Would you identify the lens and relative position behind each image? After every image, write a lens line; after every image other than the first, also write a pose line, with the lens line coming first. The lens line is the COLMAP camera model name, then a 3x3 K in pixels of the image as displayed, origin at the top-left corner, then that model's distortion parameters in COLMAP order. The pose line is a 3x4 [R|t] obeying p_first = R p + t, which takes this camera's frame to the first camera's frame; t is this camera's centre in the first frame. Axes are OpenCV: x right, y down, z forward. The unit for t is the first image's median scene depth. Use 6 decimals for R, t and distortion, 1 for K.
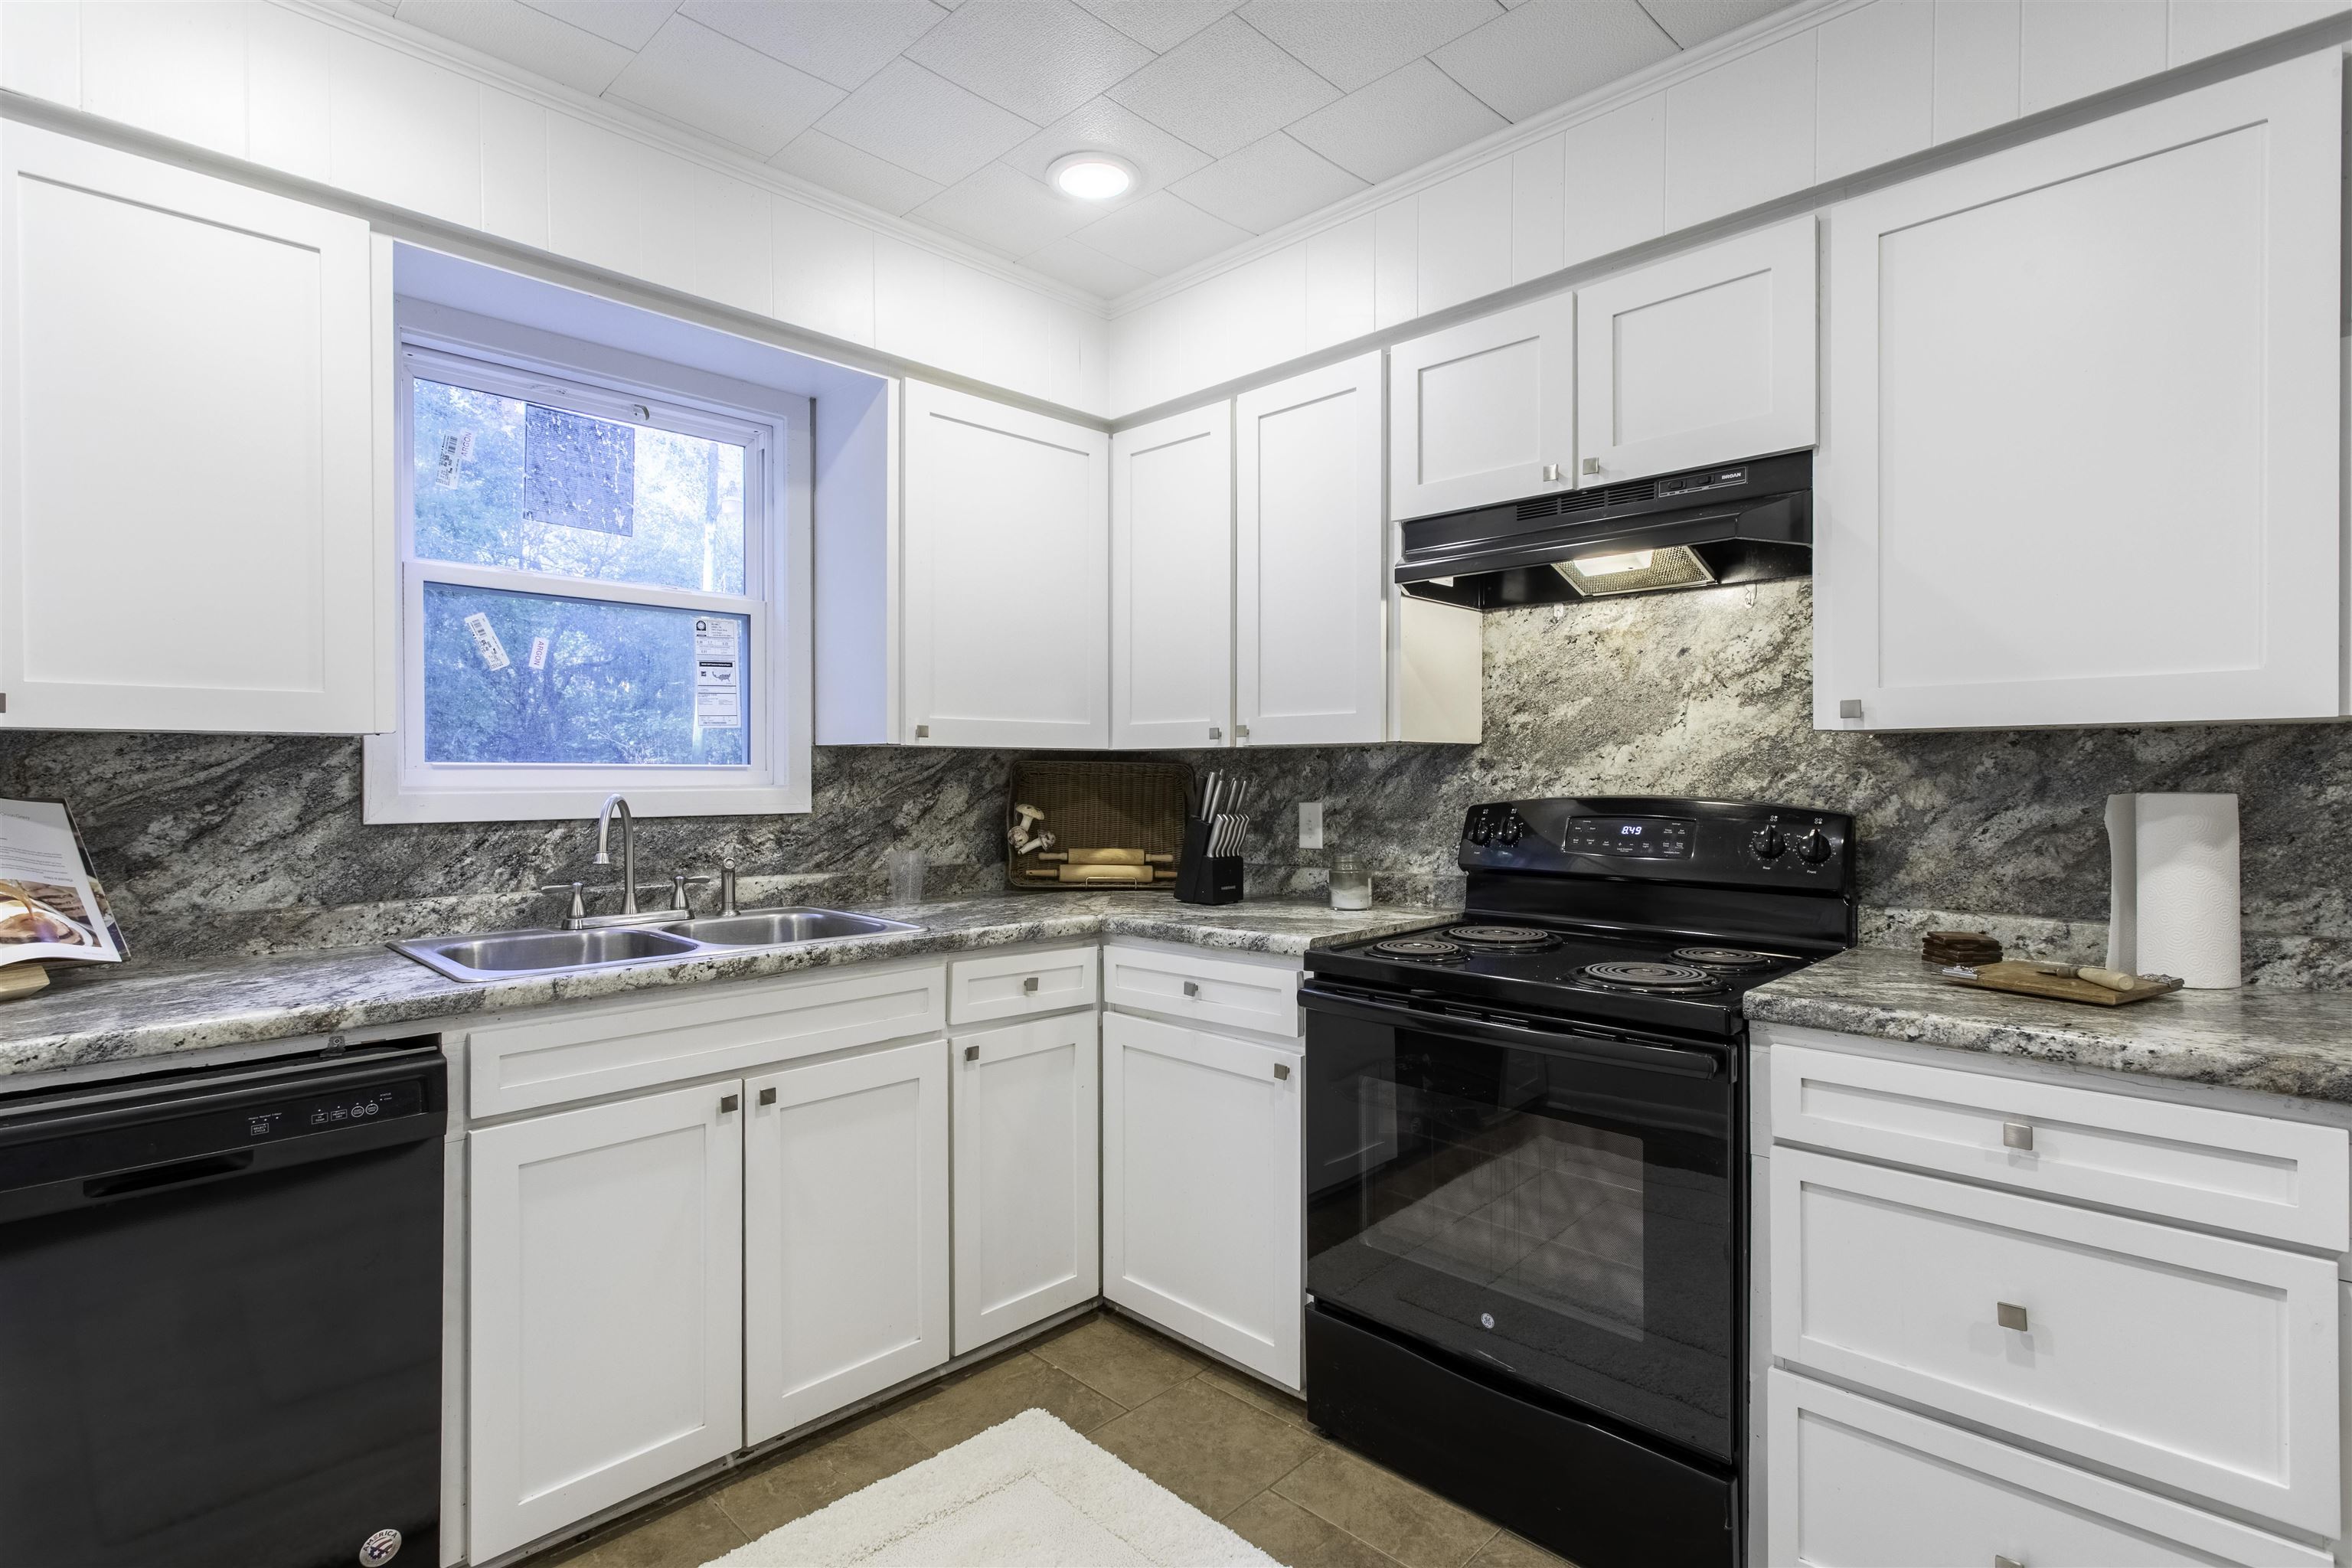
lens RADIAL K [[1116.9, 0, 1153.4], [0, 1116.9, 779.1], [0, 0, 1]] dist [0.001396, 0.001144]
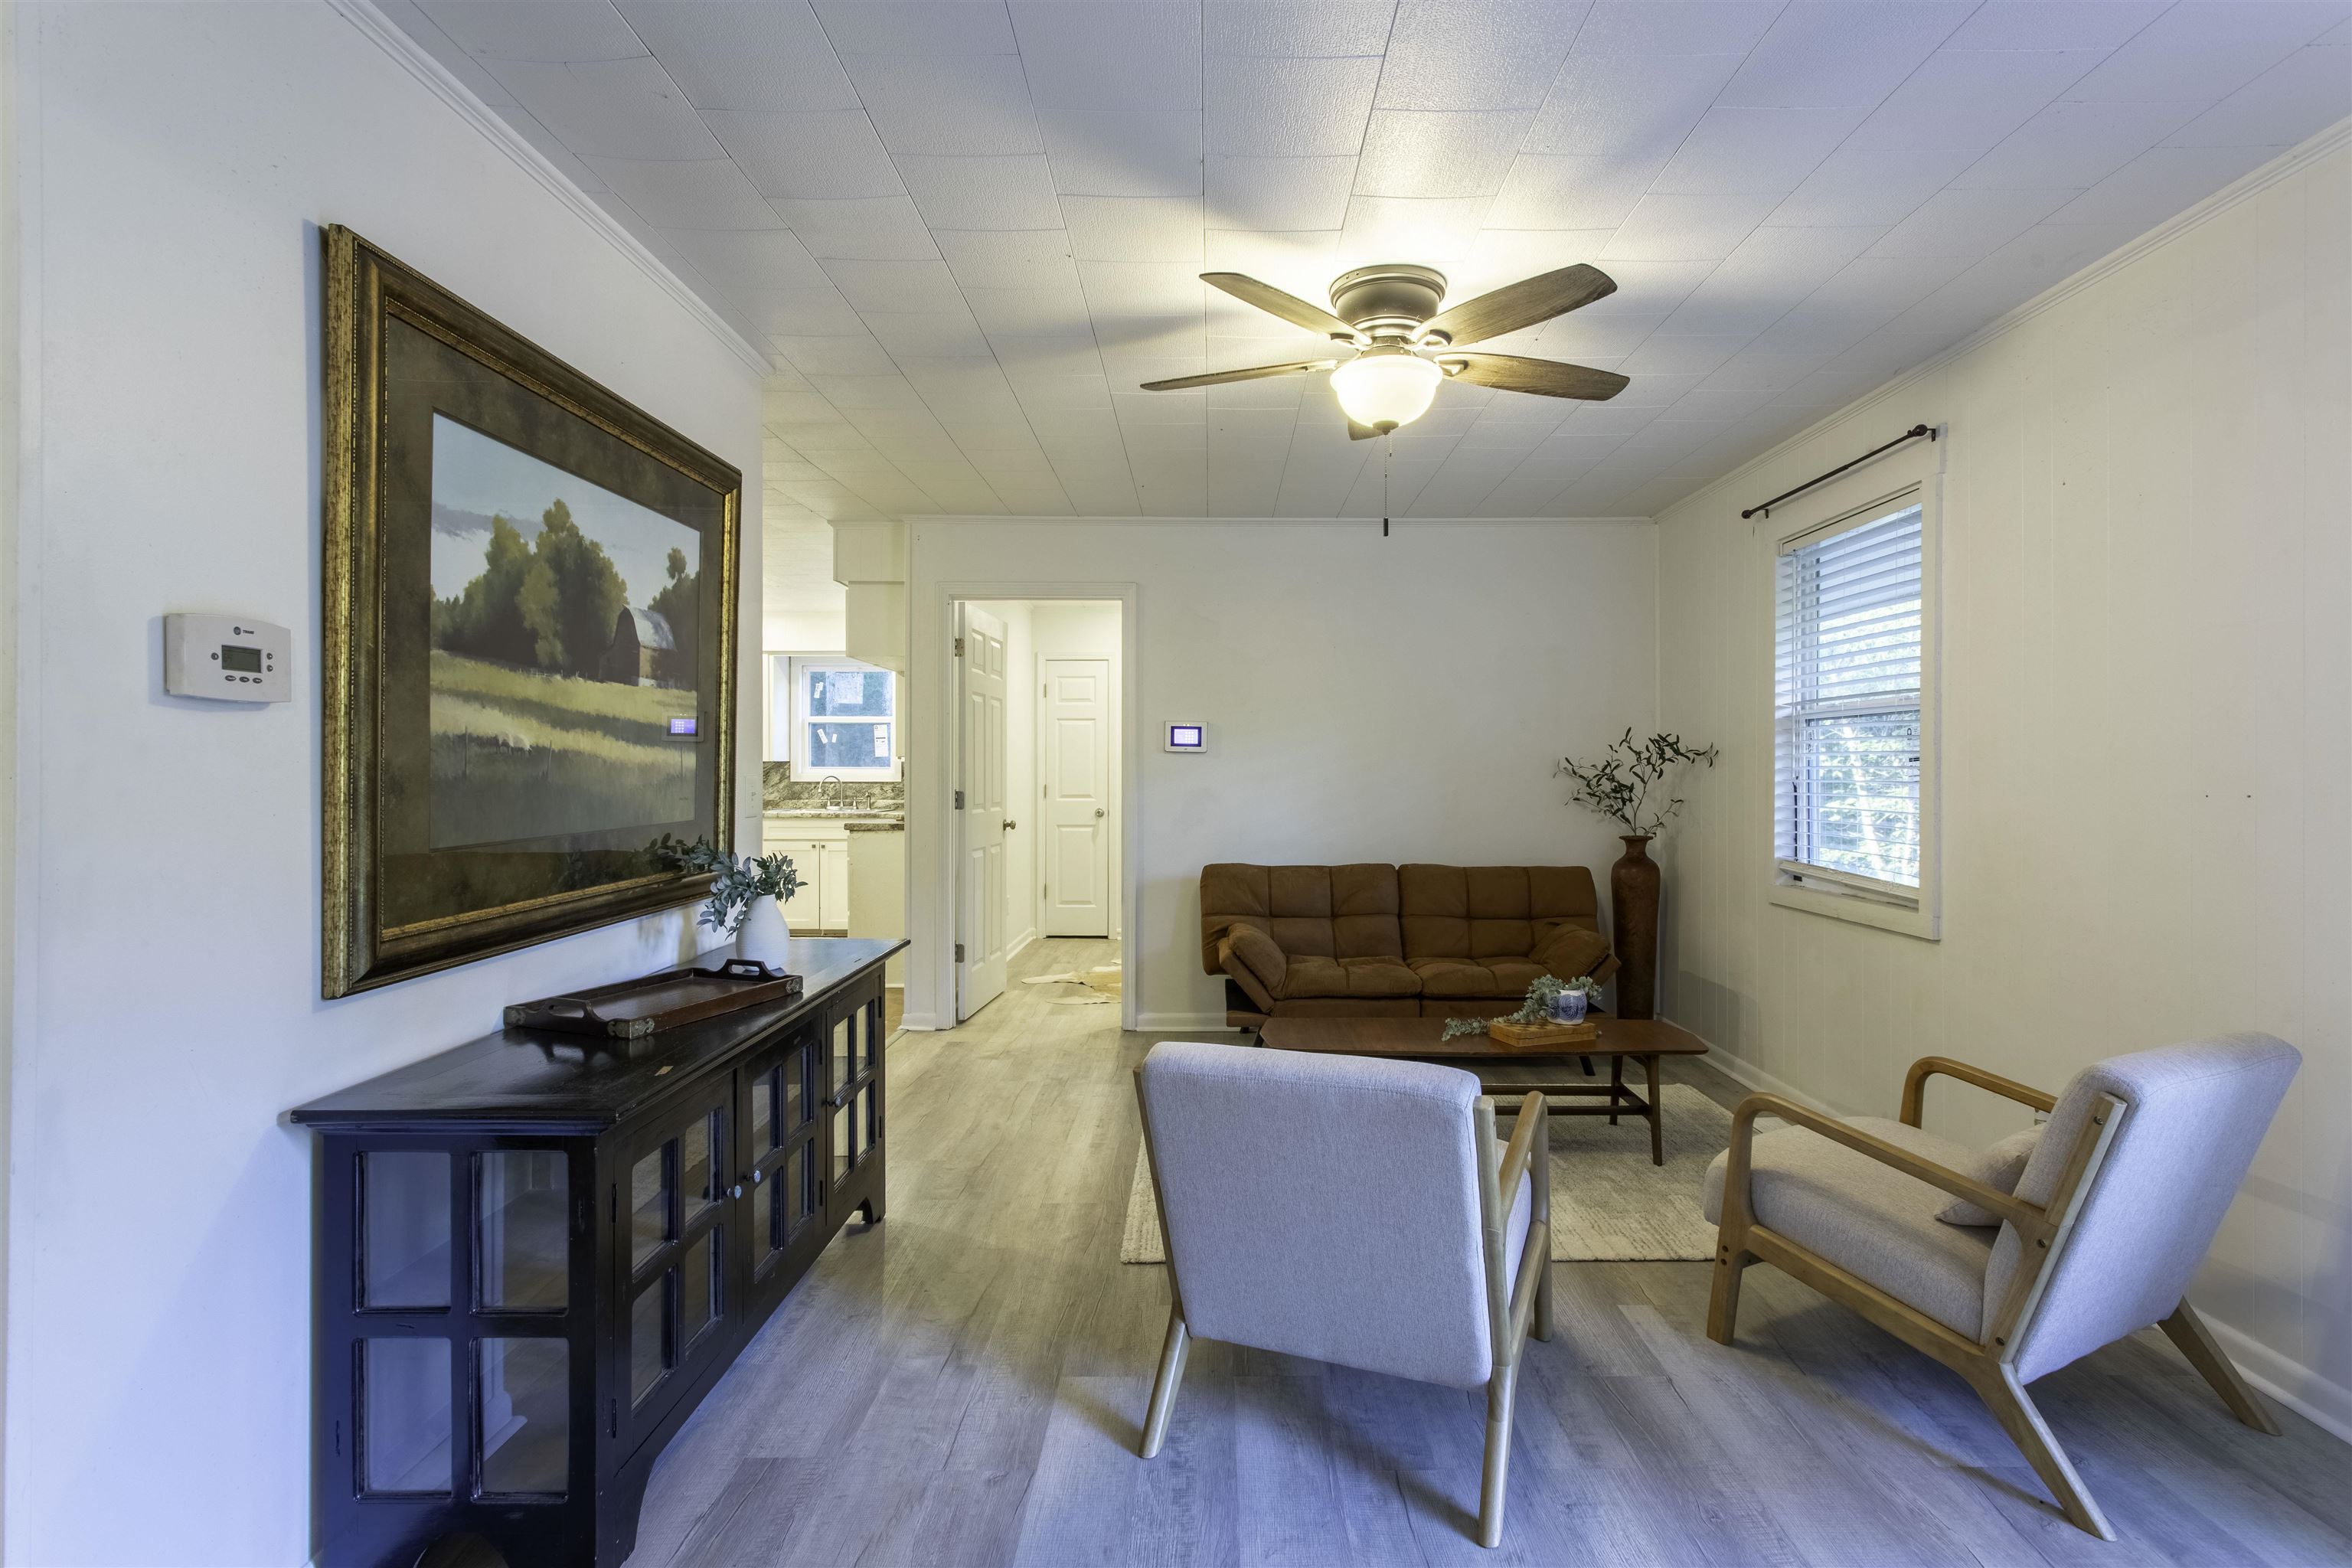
lens RADIAL K [[1142.2, 0, 1227.9], [0, 1142.2, 767.6], [0, 0, 1]] dist [0.003529, 0.000721]
pose [[0.708839, -0.003348, -0.705362, 3.476745], [-0.004719, 0.999944, -0.009489, 0.019673], [0.705354, 0.010055, 0.708784, -0.908221]]
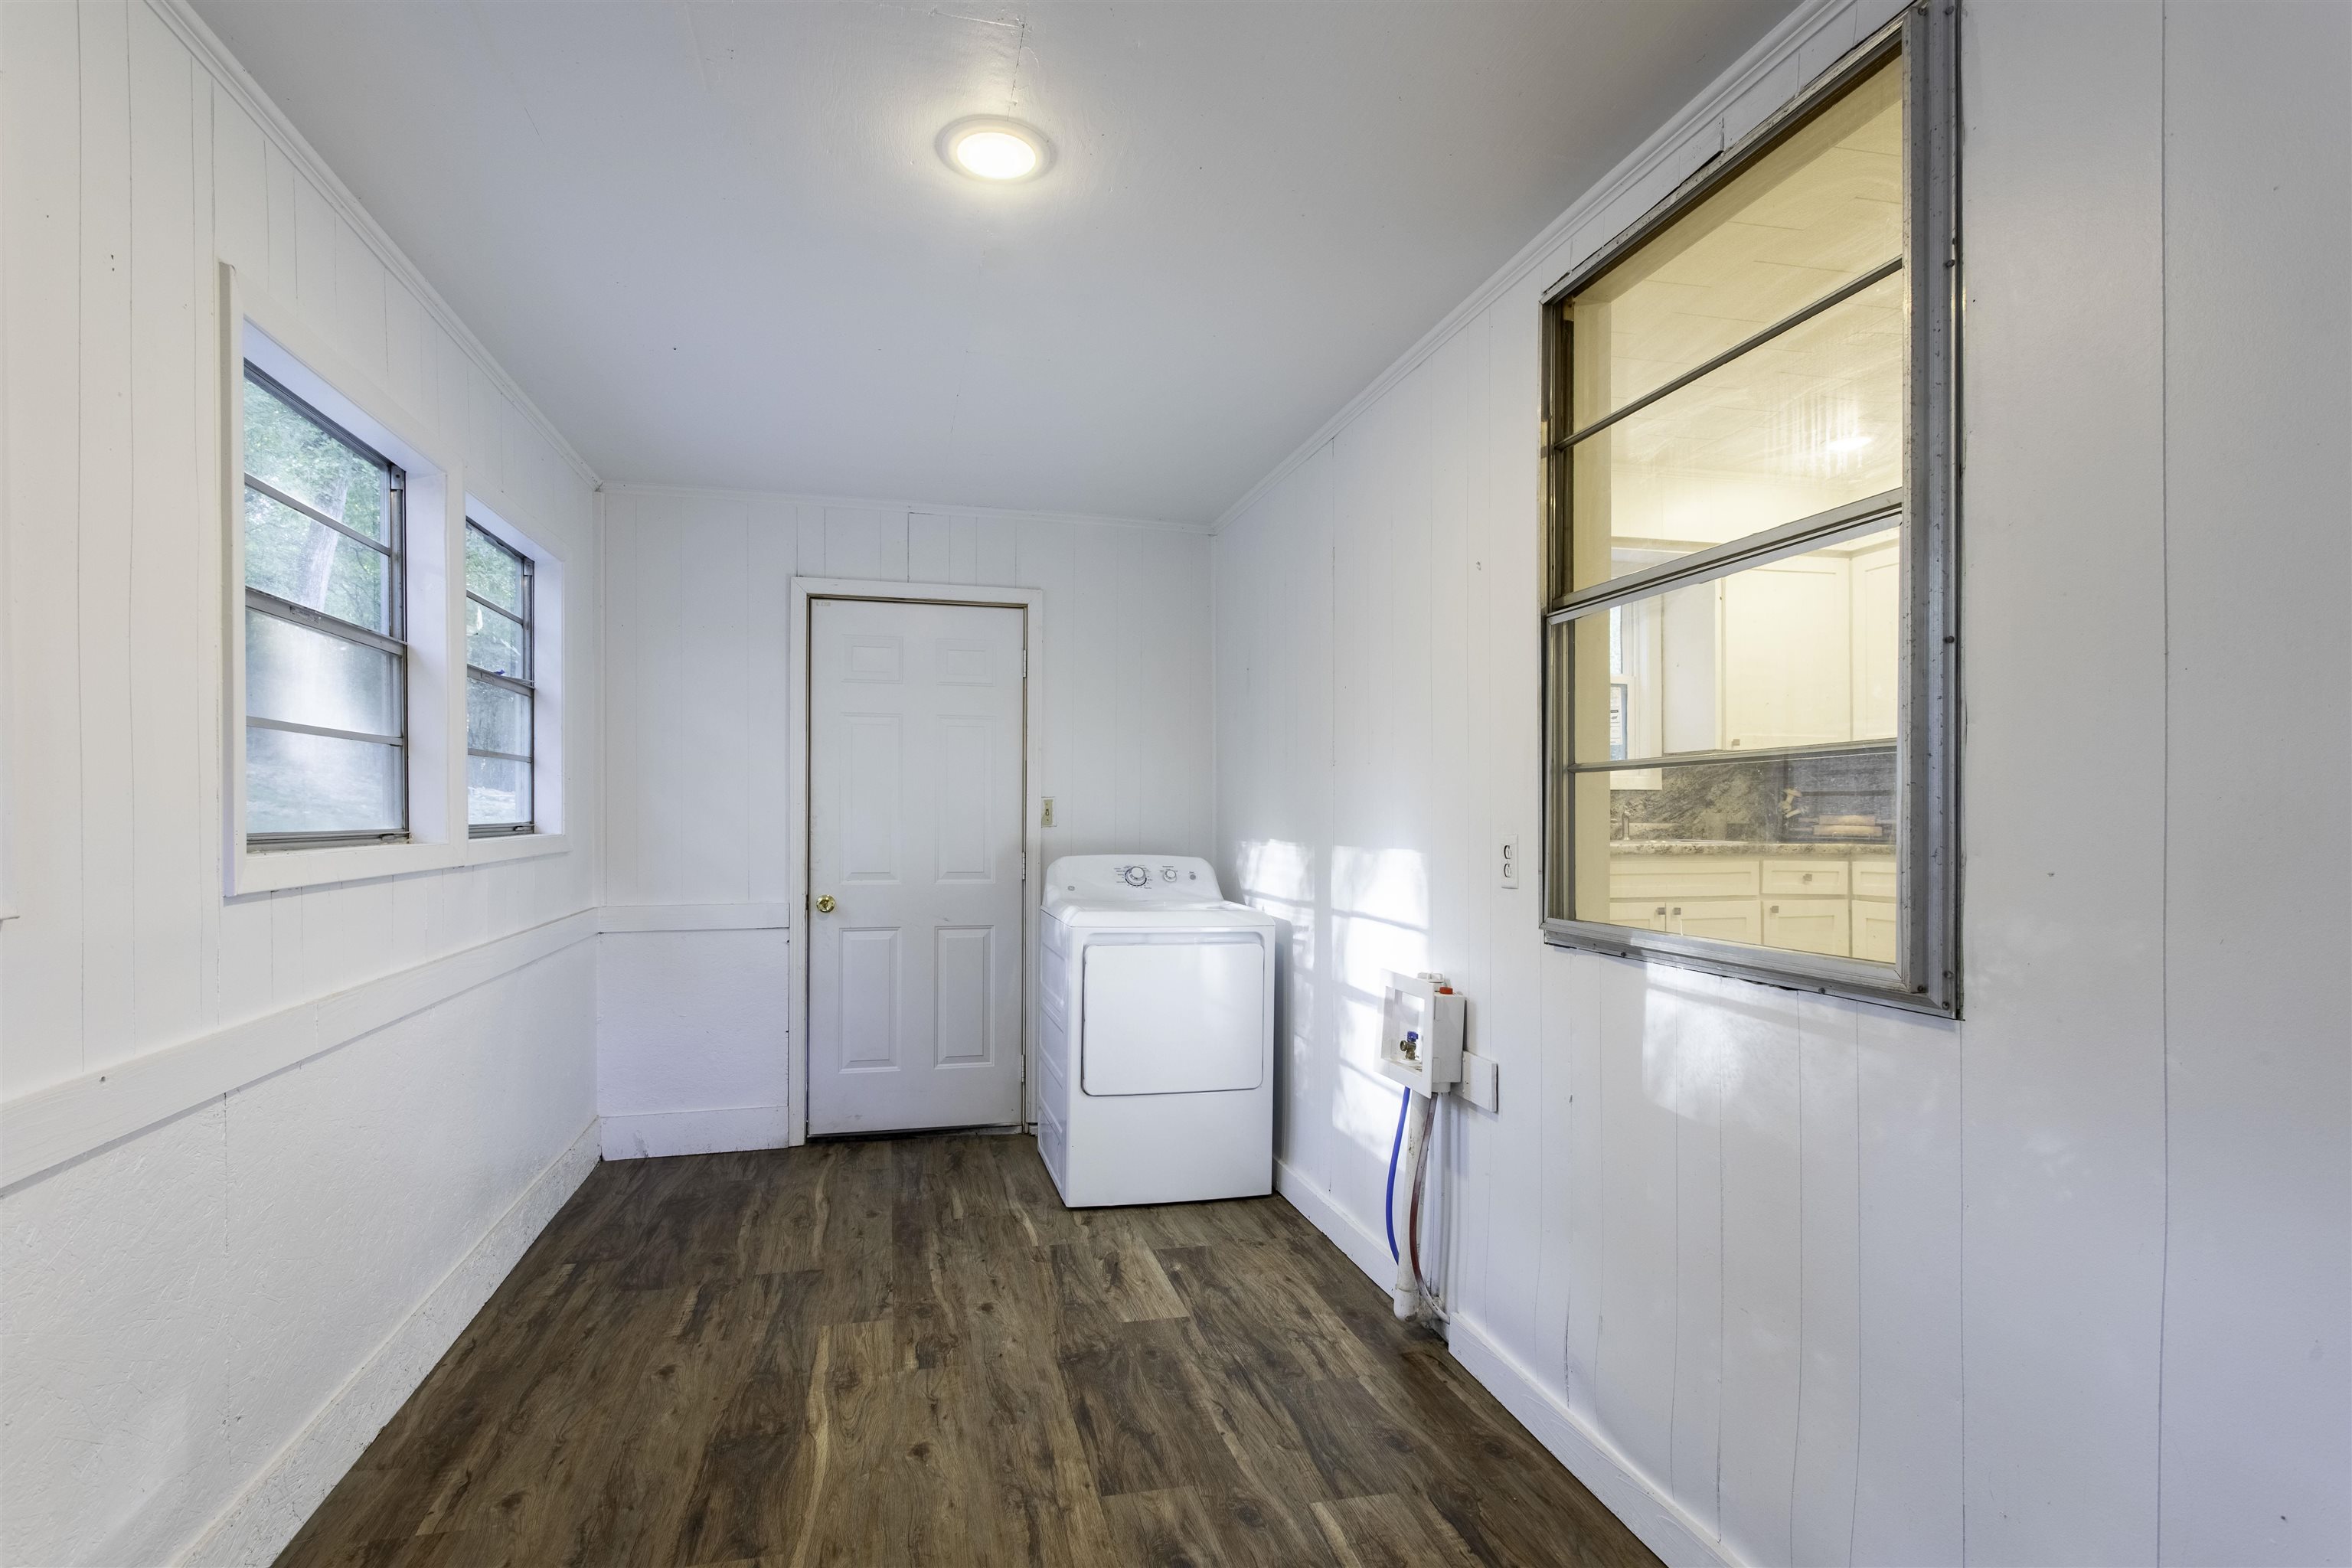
lens RADIAL K [[1125.5, 0, 1178.3], [0, 1125.5, 806.9], [0, 0, 1]] dist [0.002618, 0.000523]
pose [[0.857655, -0.006432, -0.514186, -0.049371], [0.000224, 0.999926, -0.012135, 0.100951], [0.514226, 0.010293, 0.857593, -1.237810]]
